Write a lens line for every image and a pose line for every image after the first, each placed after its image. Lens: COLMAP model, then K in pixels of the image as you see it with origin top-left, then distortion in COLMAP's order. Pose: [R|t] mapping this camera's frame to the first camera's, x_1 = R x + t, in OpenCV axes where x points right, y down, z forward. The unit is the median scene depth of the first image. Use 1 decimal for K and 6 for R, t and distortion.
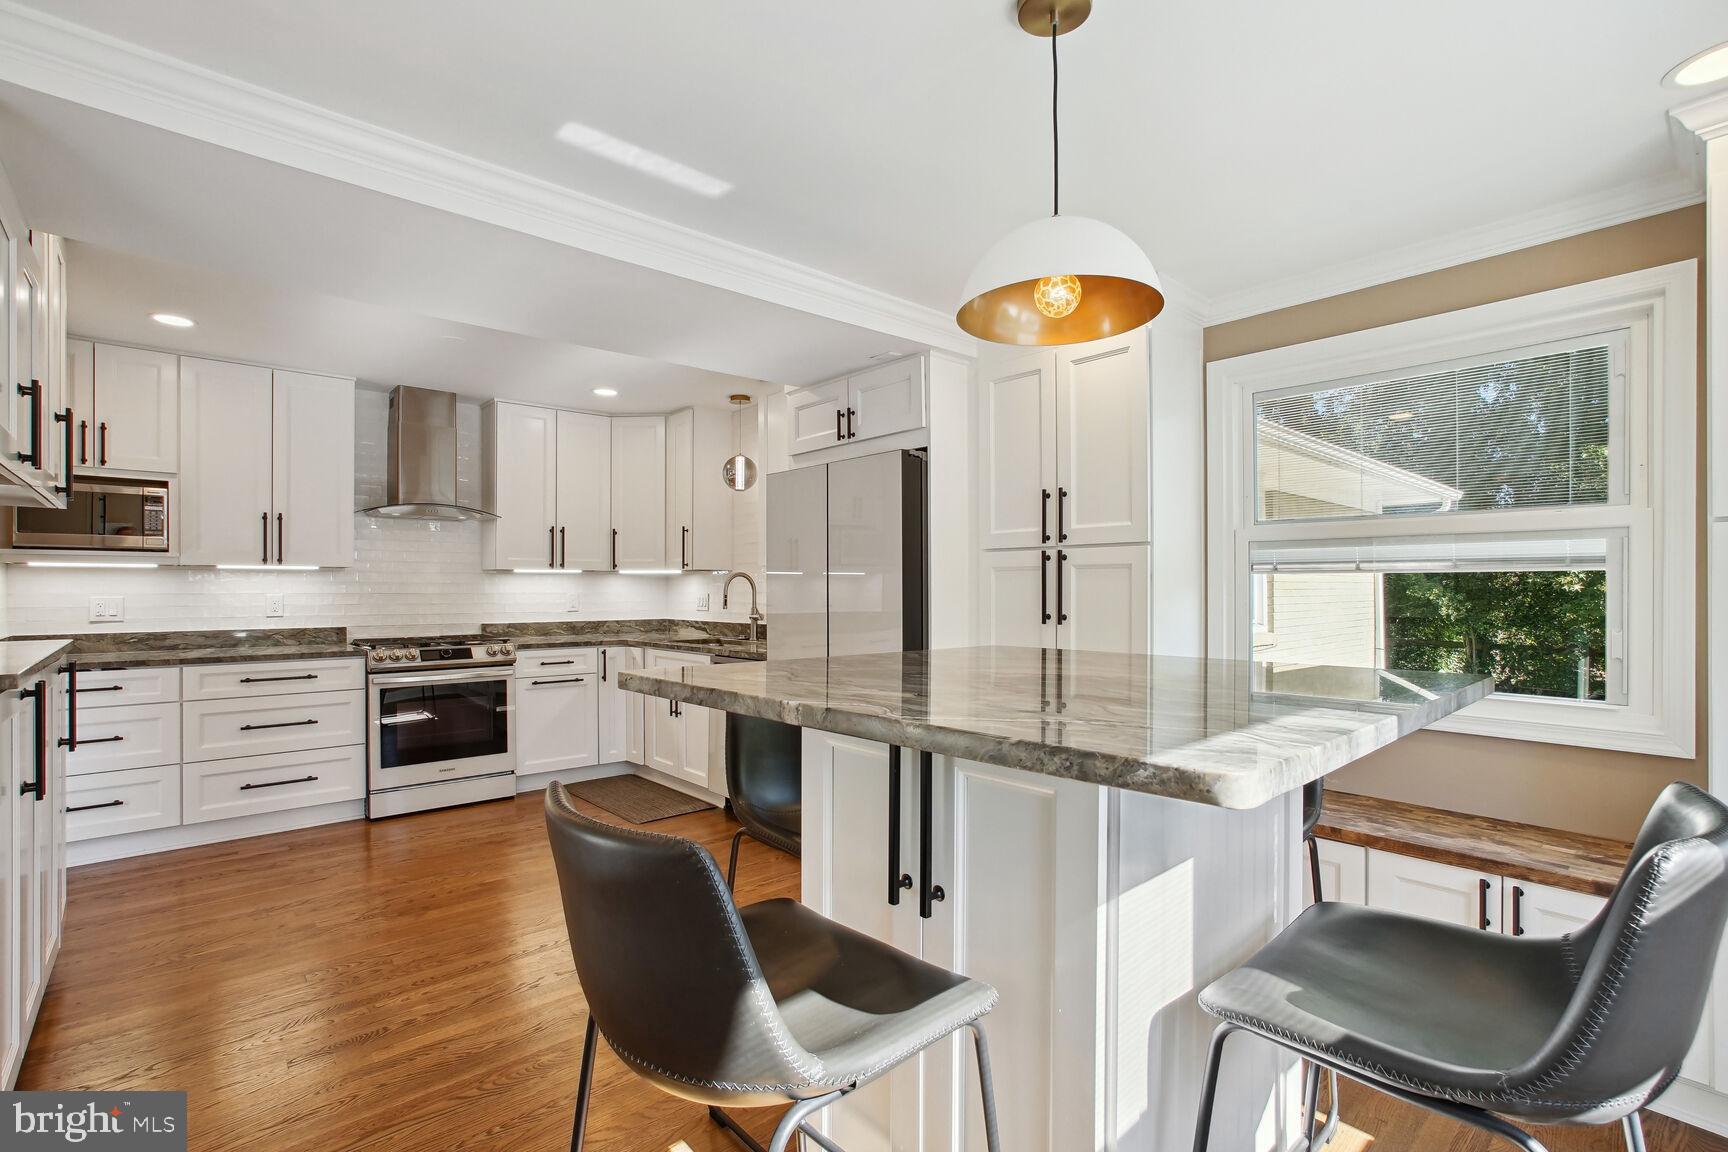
lens RADIAL K [[806.6, 0, 861.3], [0, 806.6, 597.6], [0, 0, 1]] dist [-0.049851, 0.030228]
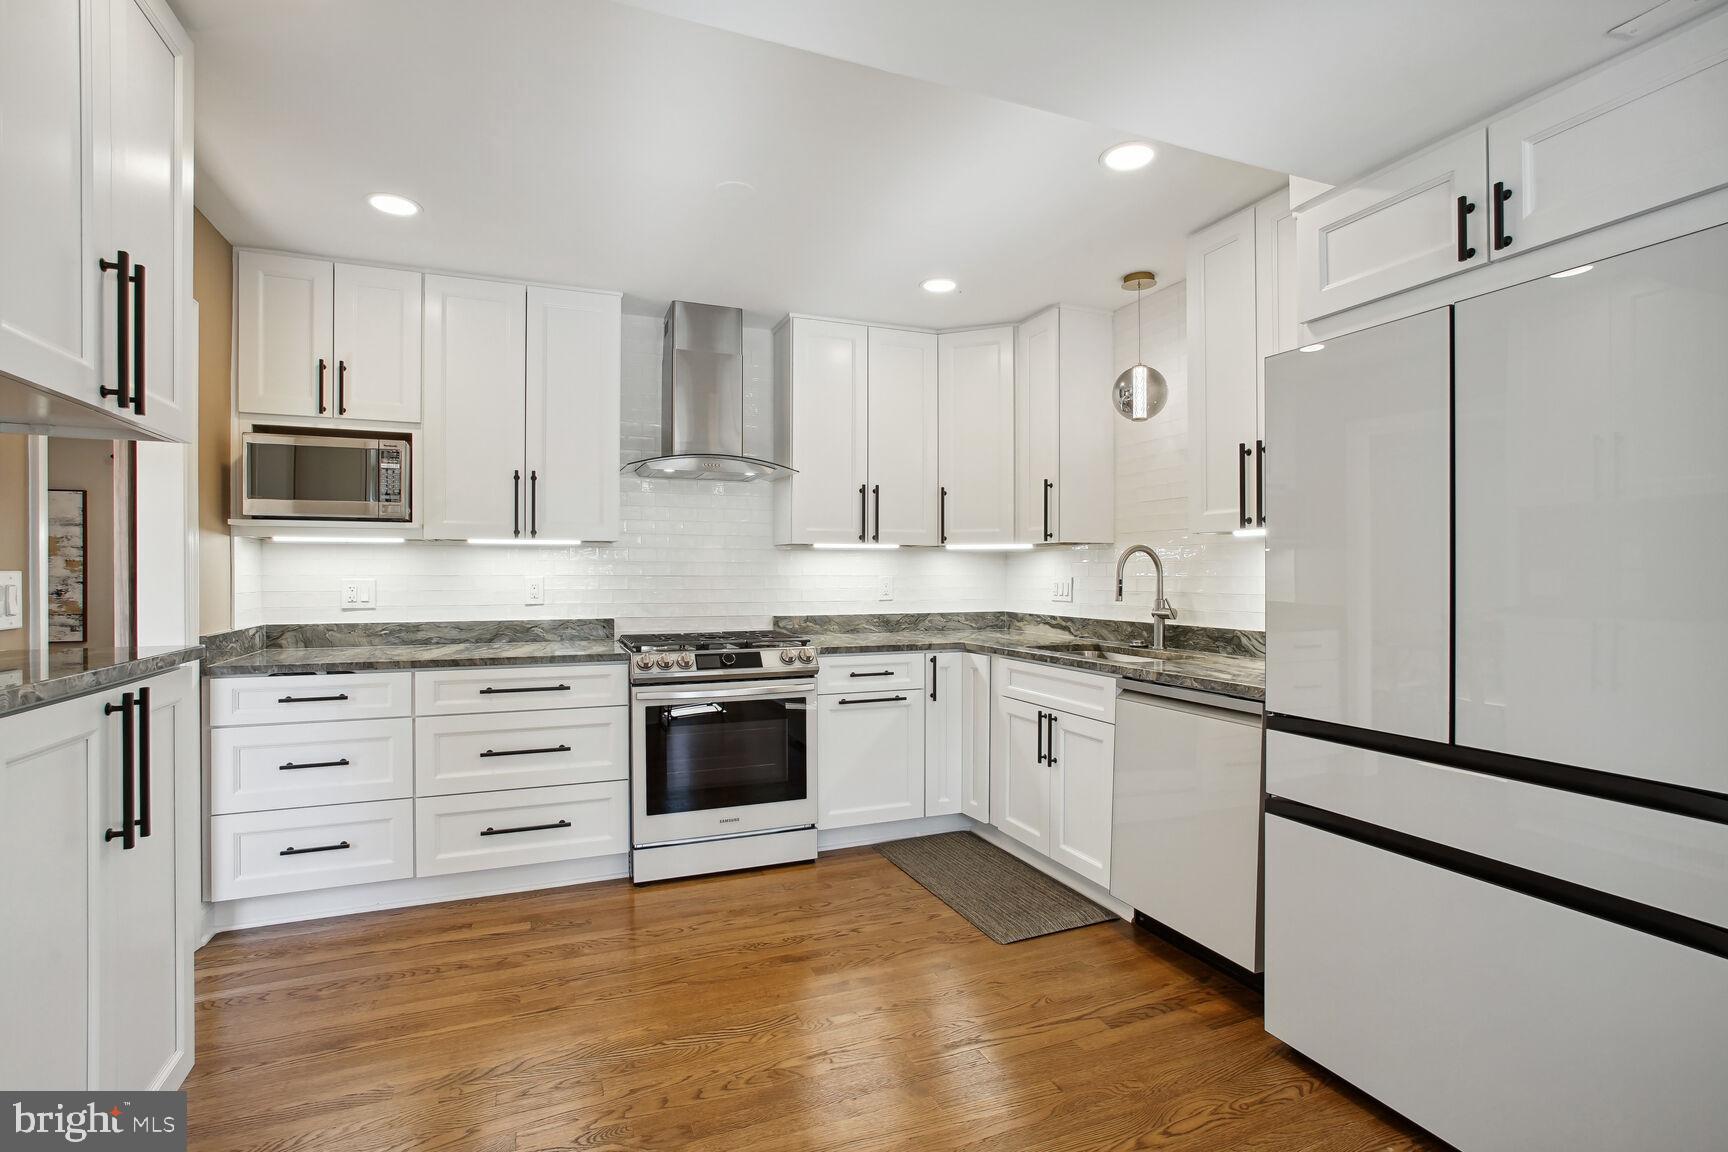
lens RADIAL K [[806.6, 0, 861.3], [0, 806.6, 597.6], [0, 0, 1]] dist [-0.049851, 0.030228]
pose [[0.945770, 0.011773, -0.324622, -0.166563], [-0.004938, 0.999749, 0.021871, -0.002144], [0.324798, -0.019082, 0.945591, 0.340703]]
